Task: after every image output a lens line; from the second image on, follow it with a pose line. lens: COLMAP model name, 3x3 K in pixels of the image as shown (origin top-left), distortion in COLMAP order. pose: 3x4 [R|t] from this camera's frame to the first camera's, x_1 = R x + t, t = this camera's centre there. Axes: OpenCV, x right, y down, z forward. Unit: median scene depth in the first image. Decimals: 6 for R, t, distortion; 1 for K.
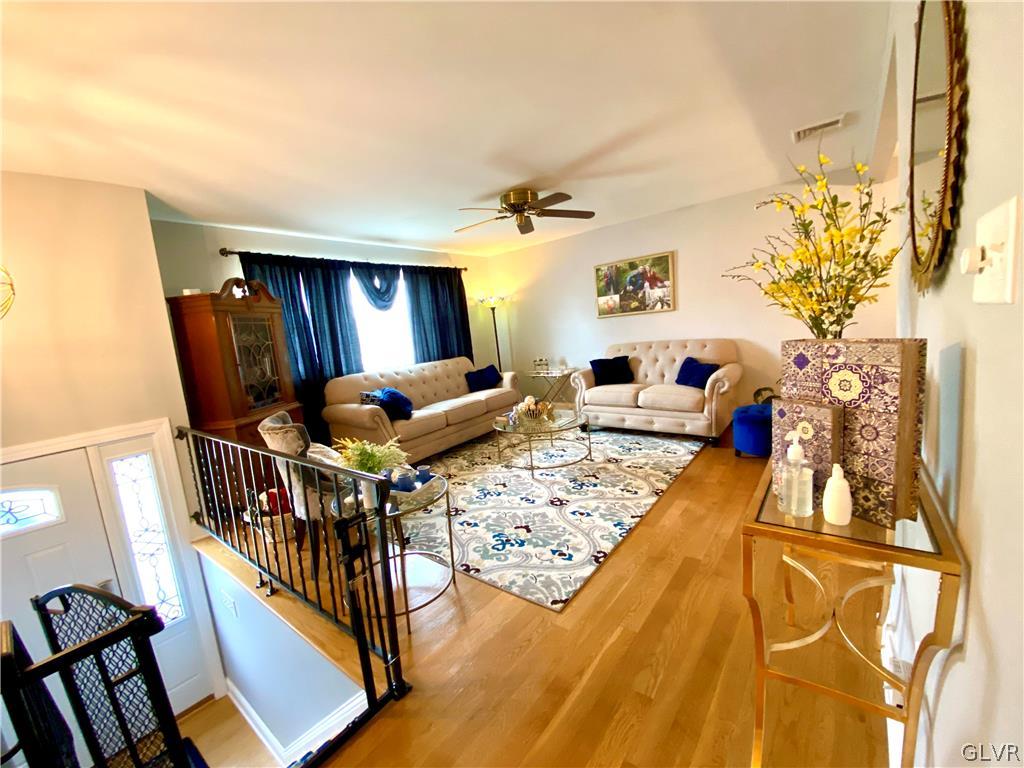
lens RADIAL K [[412.4, 0, 512.0], [0, 412.4, 384.0], [0, 0, 1]] dist [0.011610, -0.016537]
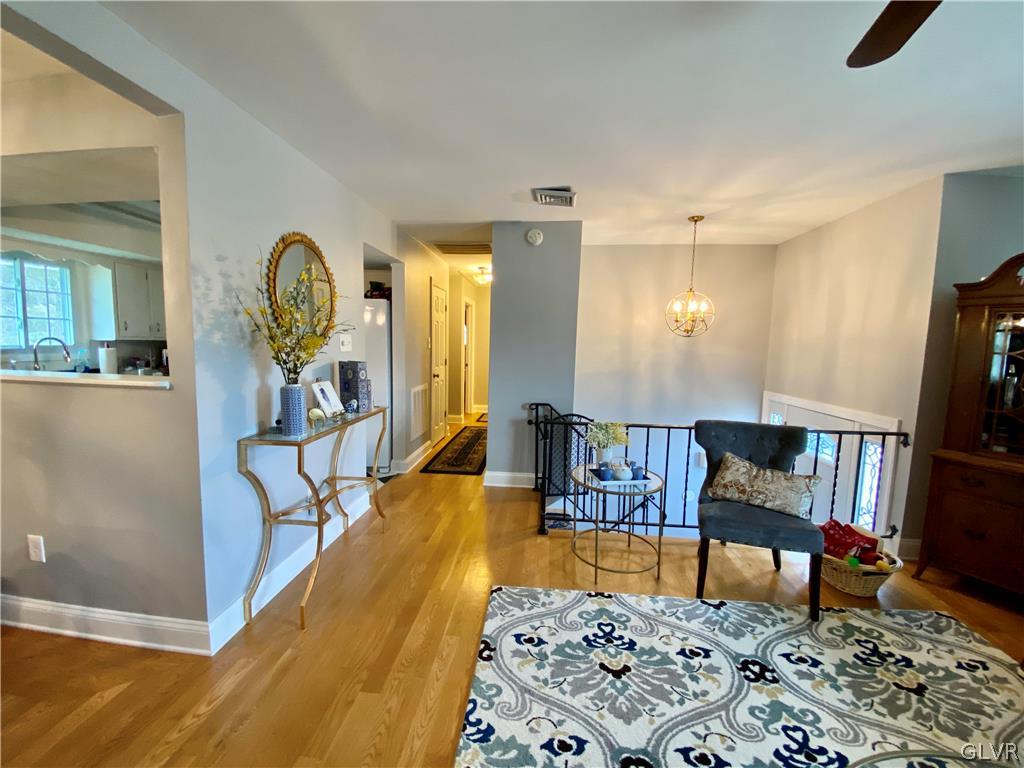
lens RADIAL K [[412.4, 0, 512.0], [0, 412.4, 384.0], [0, 0, 1]] dist [0.011610, -0.016537]
pose [[-0.838051, 0.128749, -0.530184, 0.436552], [-0.015874, 0.965593, 0.259574, -0.242022], [0.545362, 0.225952, -0.807172, 1.286434]]
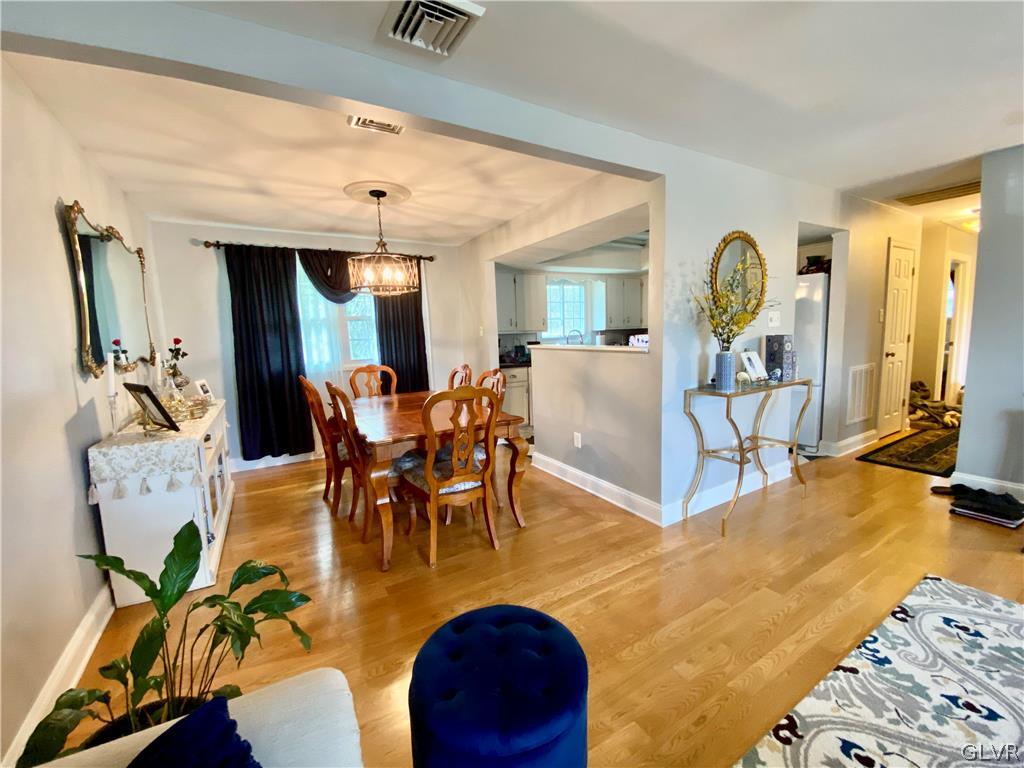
lens RADIAL K [[412.4, 0, 512.0], [0, 412.4, 384.0], [0, 0, 1]] dist [0.011610, -0.016537]
pose [[-0.920469, 0.082149, 0.382083, 0.470628], [0.172549, 0.962635, 0.208714, -0.257940], [-0.350661, 0.258043, -0.900250, 1.541604]]
